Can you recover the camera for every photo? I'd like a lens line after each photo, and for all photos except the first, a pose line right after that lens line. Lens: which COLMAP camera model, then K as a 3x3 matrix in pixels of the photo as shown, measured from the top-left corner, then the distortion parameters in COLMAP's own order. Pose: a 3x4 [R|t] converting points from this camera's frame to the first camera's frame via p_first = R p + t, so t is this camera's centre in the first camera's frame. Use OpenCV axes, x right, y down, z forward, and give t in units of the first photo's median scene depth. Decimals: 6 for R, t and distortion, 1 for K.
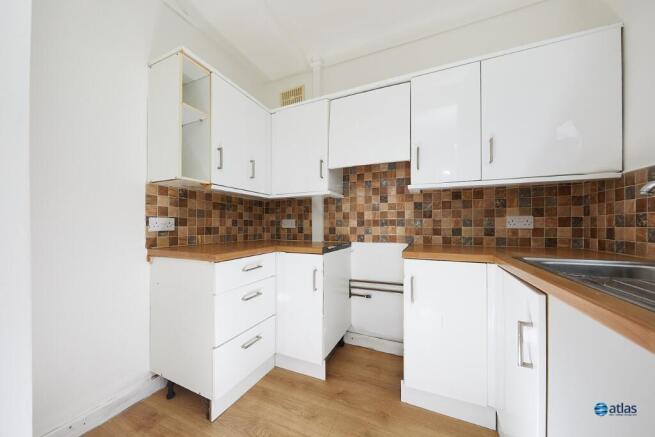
lens RADIAL K [[233.3, 0, 326.7], [0, 233.3, 223.0], [0, 0, 1]] dist [0.000810, 0.000011]
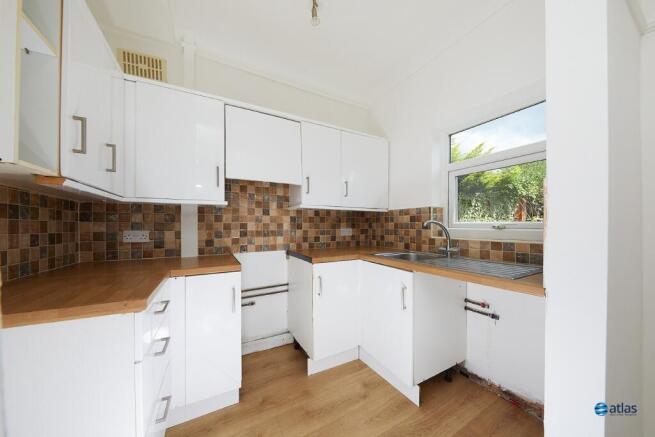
lens RADIAL K [[217.1, 0, 327.1], [0, 217.1, 222.8], [0, 0, 1]] dist [-0.002696, -0.000272]
pose [[0.605487, 0.009993, 0.795792, -0.429909], [-0.006841, 0.999950, -0.007352, -0.048777], [-0.795826, -0.000993, 0.605525, 0.150465]]
